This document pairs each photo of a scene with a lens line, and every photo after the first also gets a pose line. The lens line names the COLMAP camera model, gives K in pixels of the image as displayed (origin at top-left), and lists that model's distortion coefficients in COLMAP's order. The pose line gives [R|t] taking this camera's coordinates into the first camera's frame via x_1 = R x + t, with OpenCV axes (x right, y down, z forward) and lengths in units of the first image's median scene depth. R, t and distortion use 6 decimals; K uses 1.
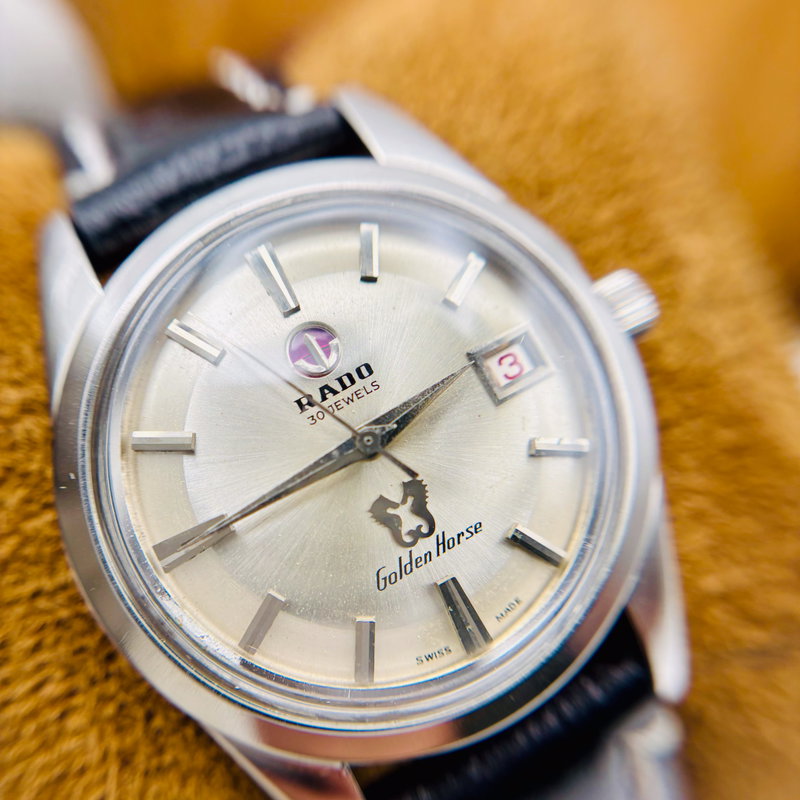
lens RADIAL K [[944.5, 0, 383.9], [0, 944.5, 409.4], [0, 0, 1]] dist [0.456924, -0.011417]
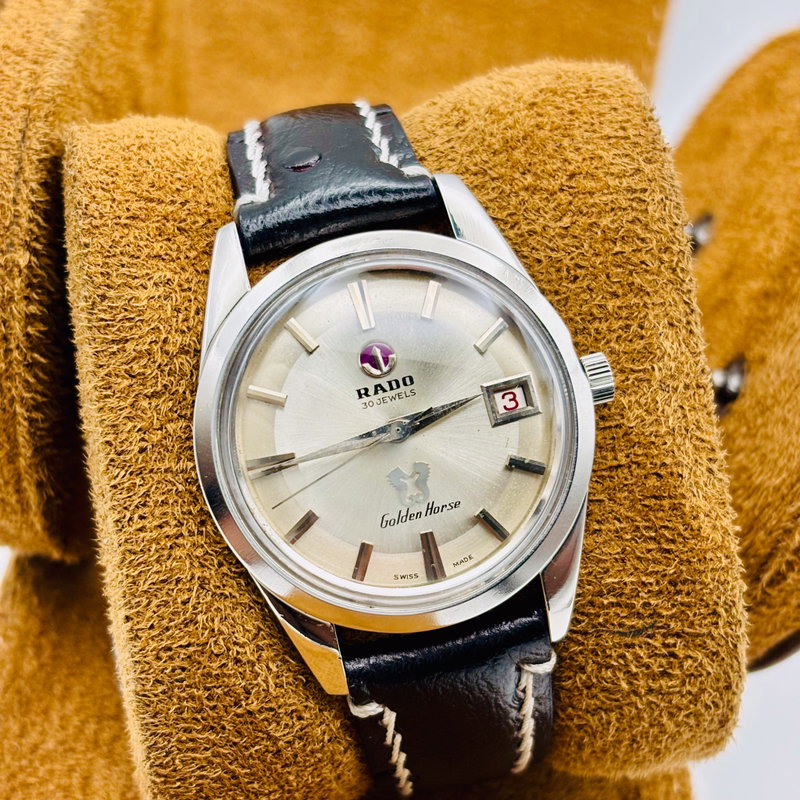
lens RADIAL K [[1576.4, 0, 338.3], [0, 1576.4, 419.6], [0, 0, 1]] dist [0.121392, -0.212224]
pose [[0.967541, 0.244715, -0.063086, 0.042405], [-0.238241, 0.966518, 0.095315, -0.187595], [0.084299, -0.077192, 0.993446, -1.395831]]
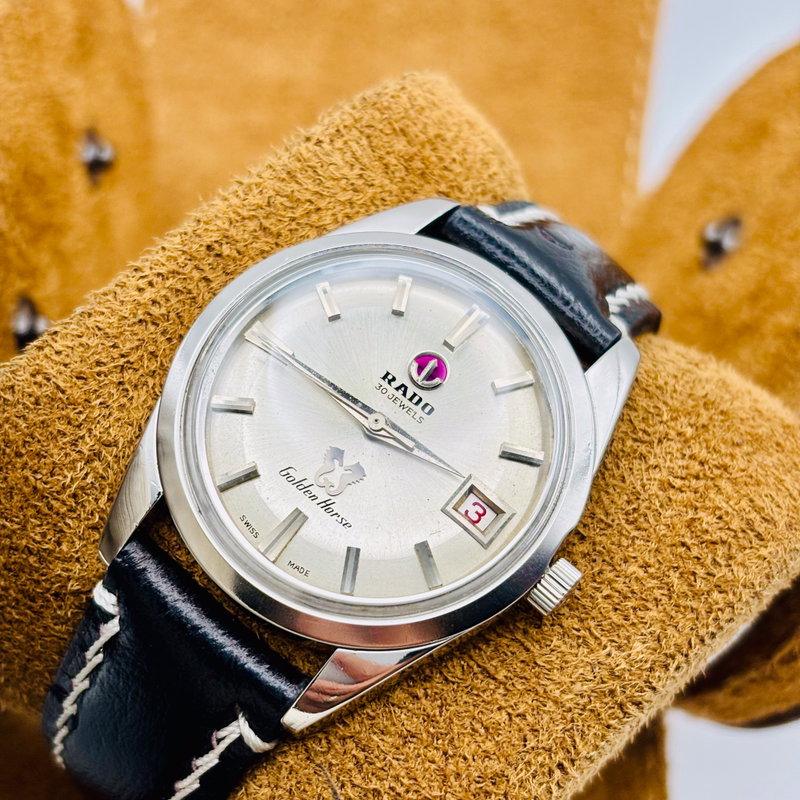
lens RADIAL K [[1576.4, 0, 338.3], [0, 1576.4, 419.6], [0, 0, 1]] dist [0.121392, -0.212224]
pose [[0.340743, 0.860353, -0.379060, 0.787407], [-0.926792, 0.375127, 0.018318, 0.040576], [0.157956, 0.345068, 0.925191, -1.054799]]
